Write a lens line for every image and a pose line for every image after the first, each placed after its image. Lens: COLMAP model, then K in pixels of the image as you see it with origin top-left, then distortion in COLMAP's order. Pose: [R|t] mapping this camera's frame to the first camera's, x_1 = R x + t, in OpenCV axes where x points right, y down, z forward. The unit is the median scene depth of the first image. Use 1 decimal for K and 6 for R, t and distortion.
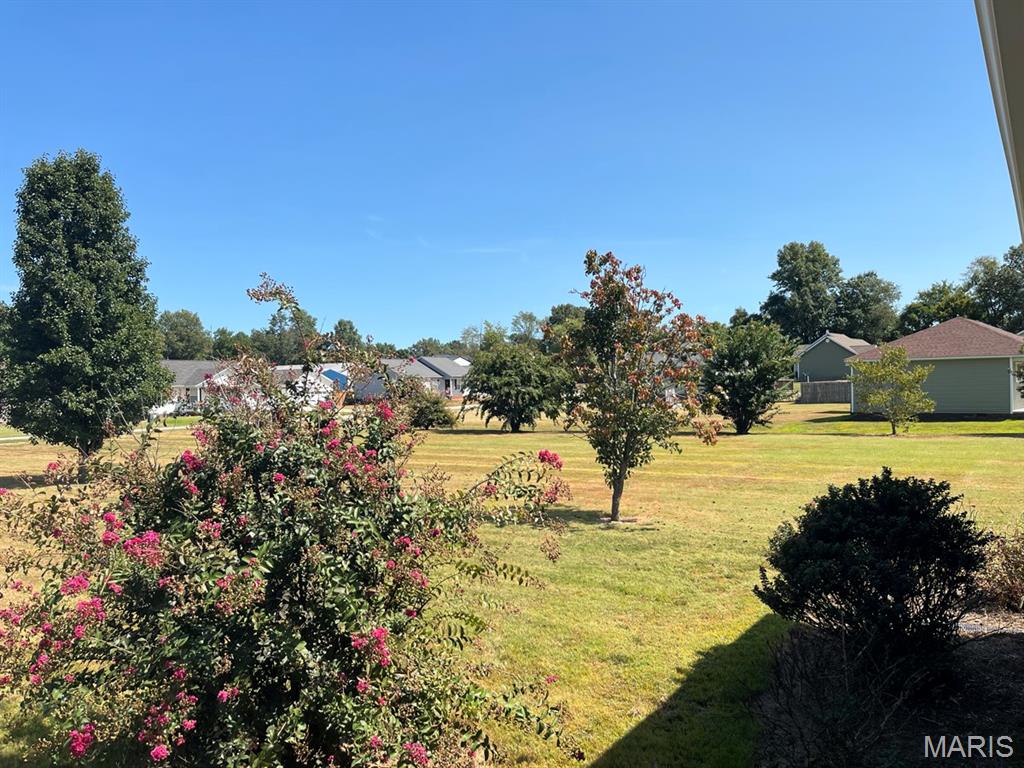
lens RADIAL K [[779.4, 0, 522.3], [0, 779.4, 389.1], [0, 0, 1]] dist [0.057356, -0.084839]
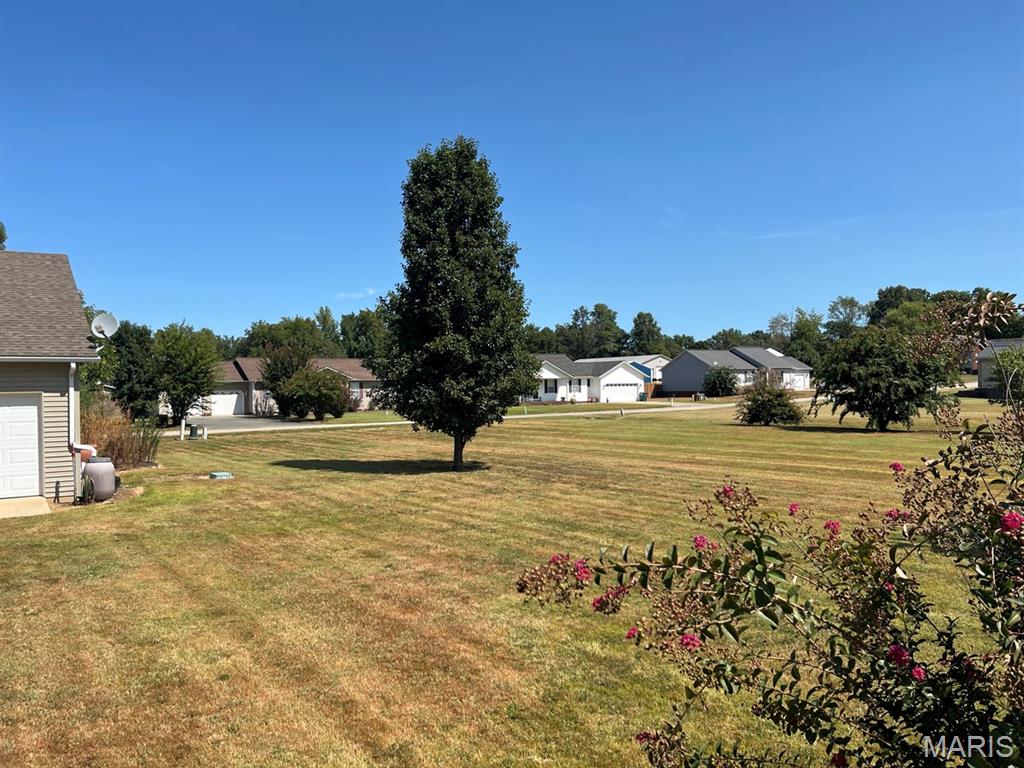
lens RADIAL K [[779.4, 0, 514.4], [0, 779.4, 386.6], [0, 0, 1]] dist [0.057356, -0.084839]
pose [[0.929971, 0.005654, -0.367590, -0.125219], [-0.003607, 0.999974, 0.006255, 0.005253], [0.367616, -0.004491, 0.929967, 0.098180]]
